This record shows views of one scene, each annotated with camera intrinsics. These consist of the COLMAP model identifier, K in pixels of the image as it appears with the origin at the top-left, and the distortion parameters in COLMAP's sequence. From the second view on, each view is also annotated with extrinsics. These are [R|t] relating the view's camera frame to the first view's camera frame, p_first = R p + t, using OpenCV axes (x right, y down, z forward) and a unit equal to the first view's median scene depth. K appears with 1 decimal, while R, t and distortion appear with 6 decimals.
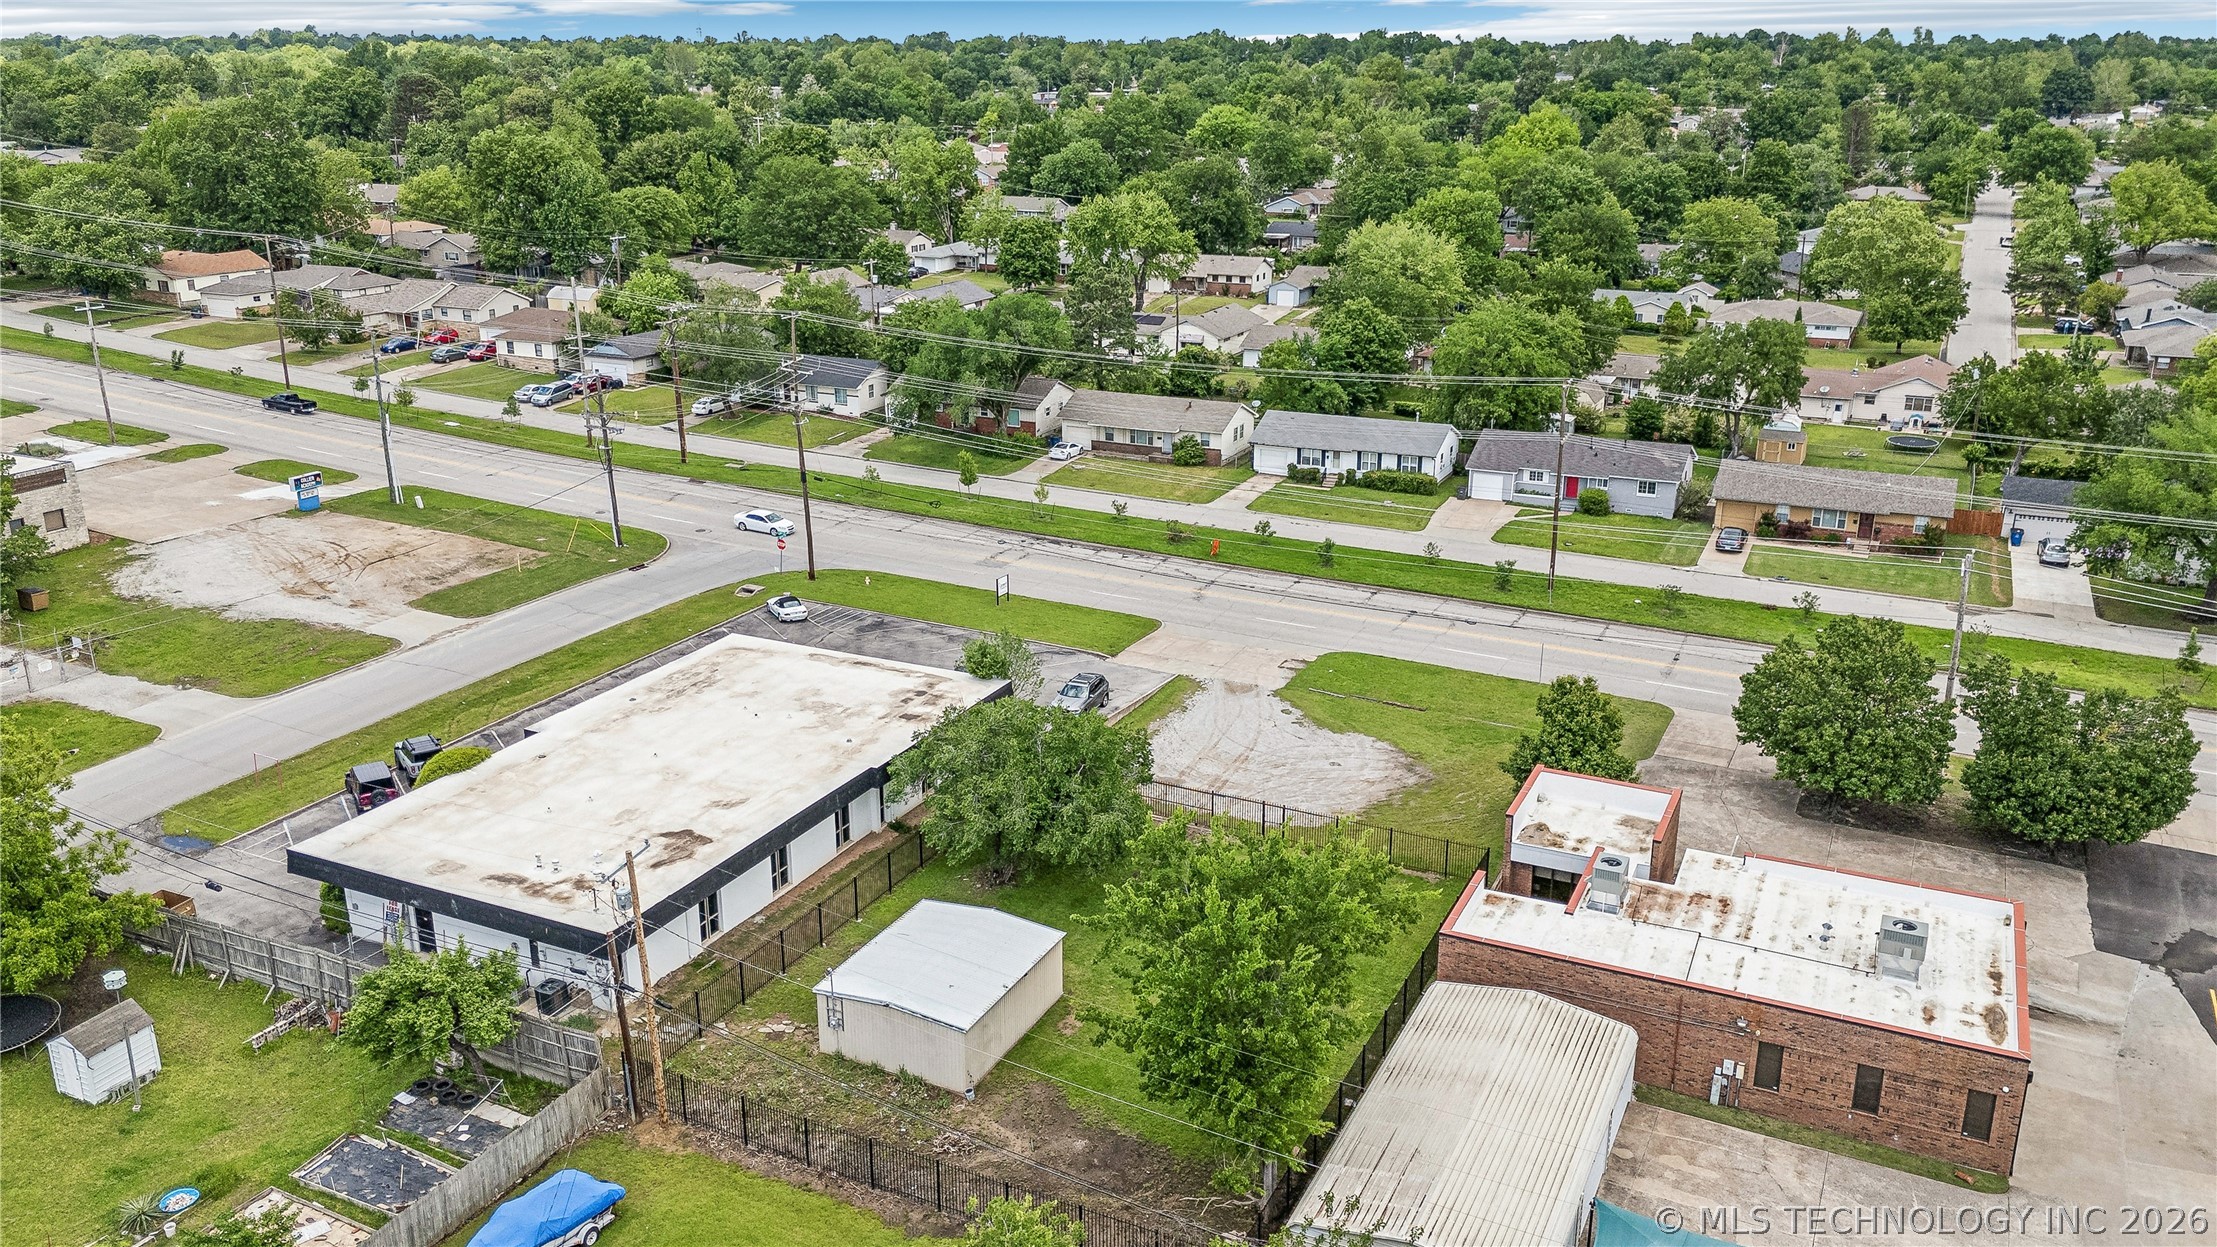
lens RADIAL K [[1742.8, 0, 1106.2], [0, 1742.8, 564.0], [0, 0, 1]] dist [0.109634, -0.066406]
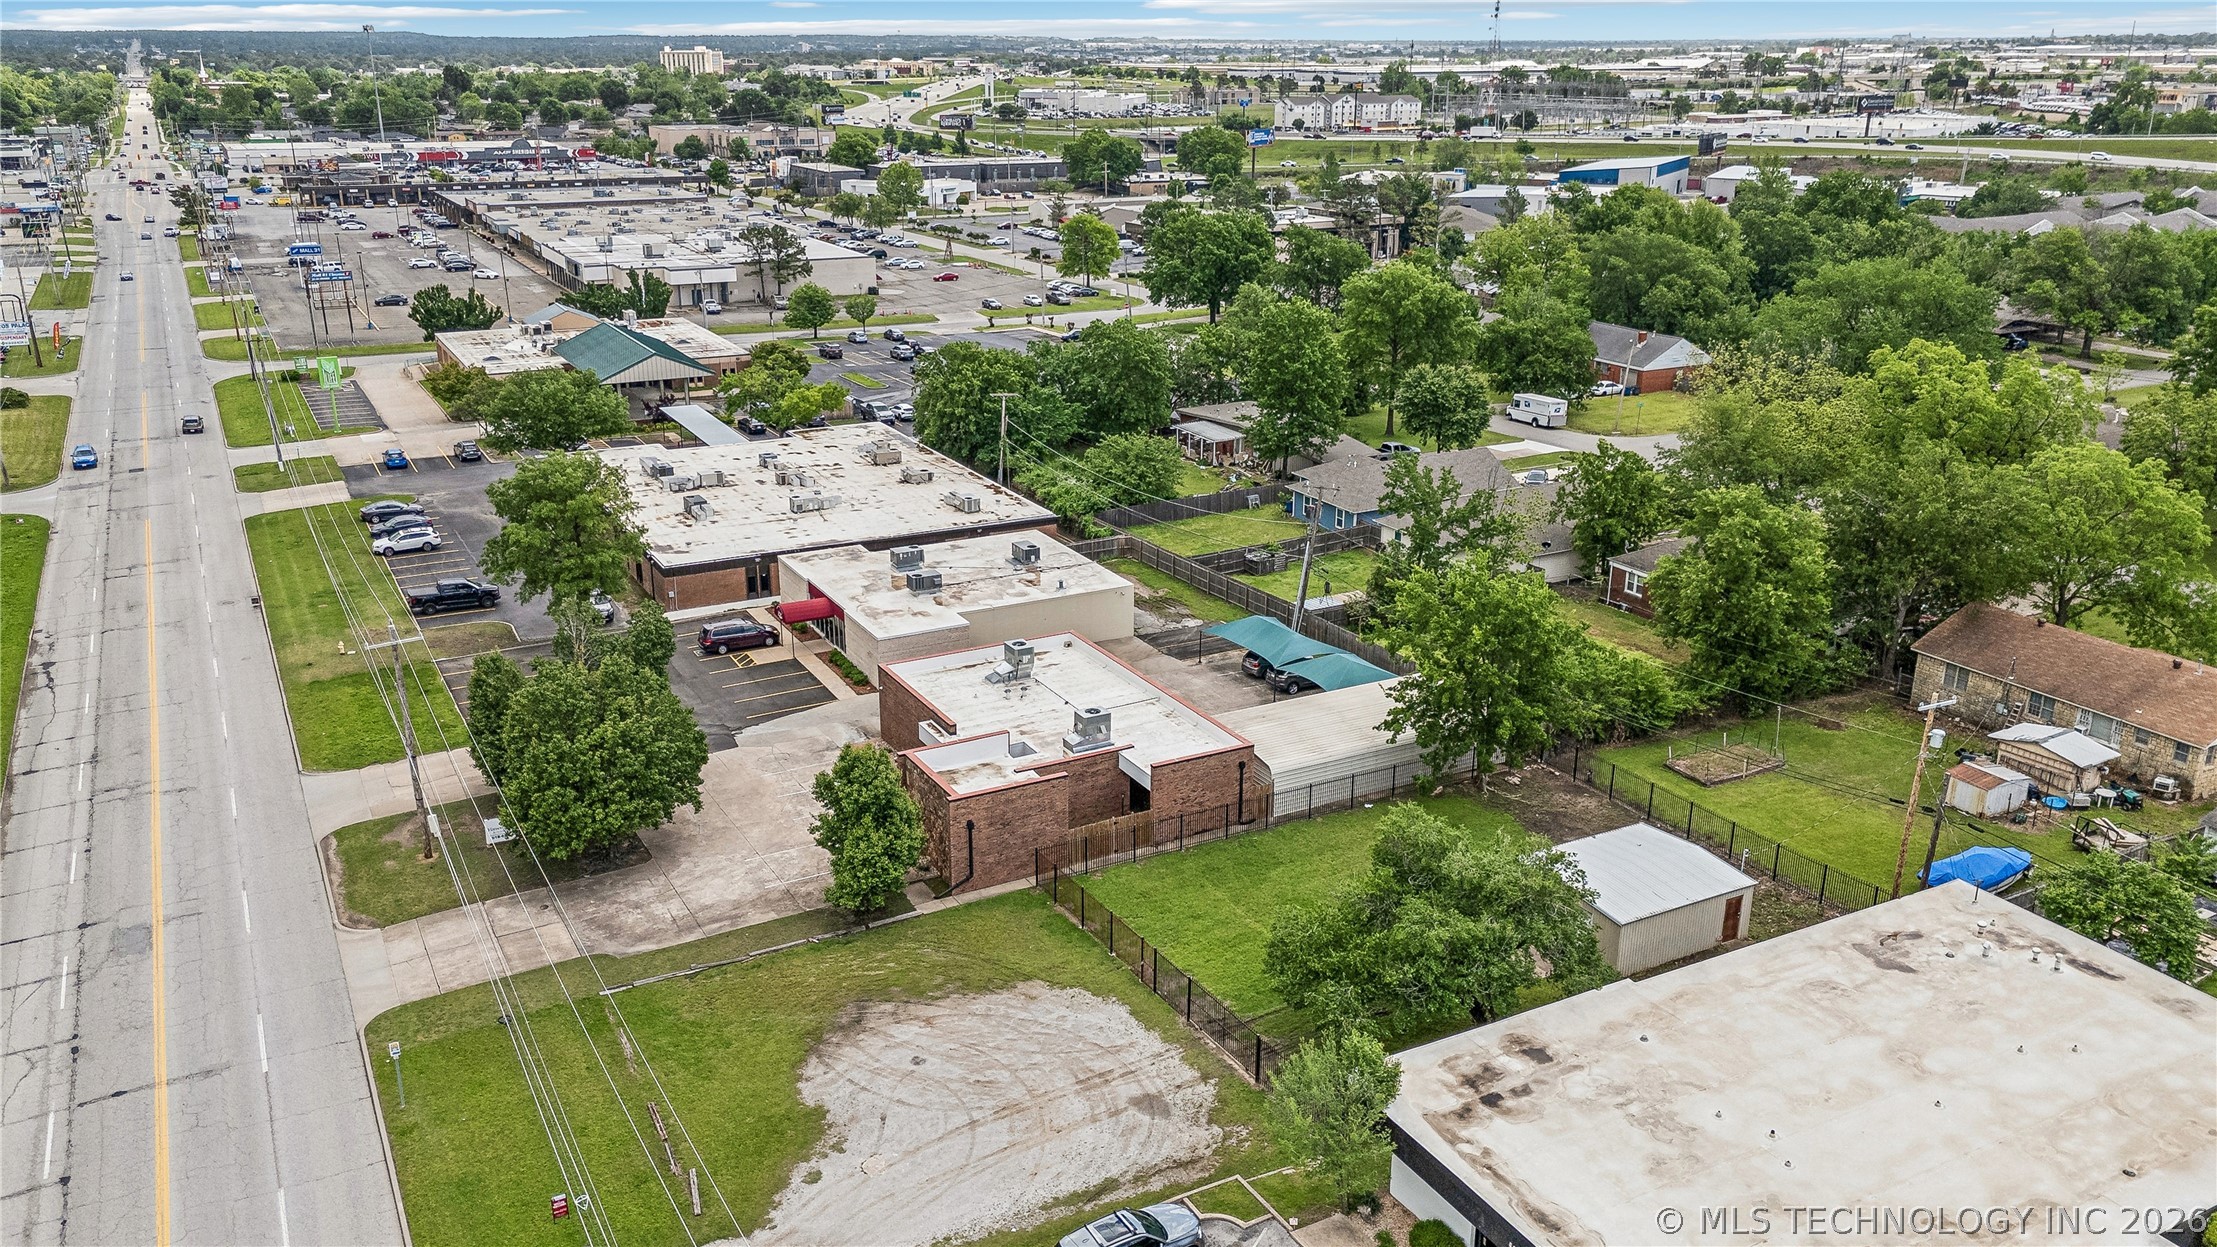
lens RADIAL K [[1673.7, 0, 1108.5], [0, 1673.7, 623.5], [0, 0, 1]] dist [0.060647, -0.053802]
pose [[-0.812623, -0.187787, 0.551706, -0.207611], [0.165189, 0.833622, 0.527056, -0.286365], [-0.558888, 0.519433, -0.646400, 0.967817]]
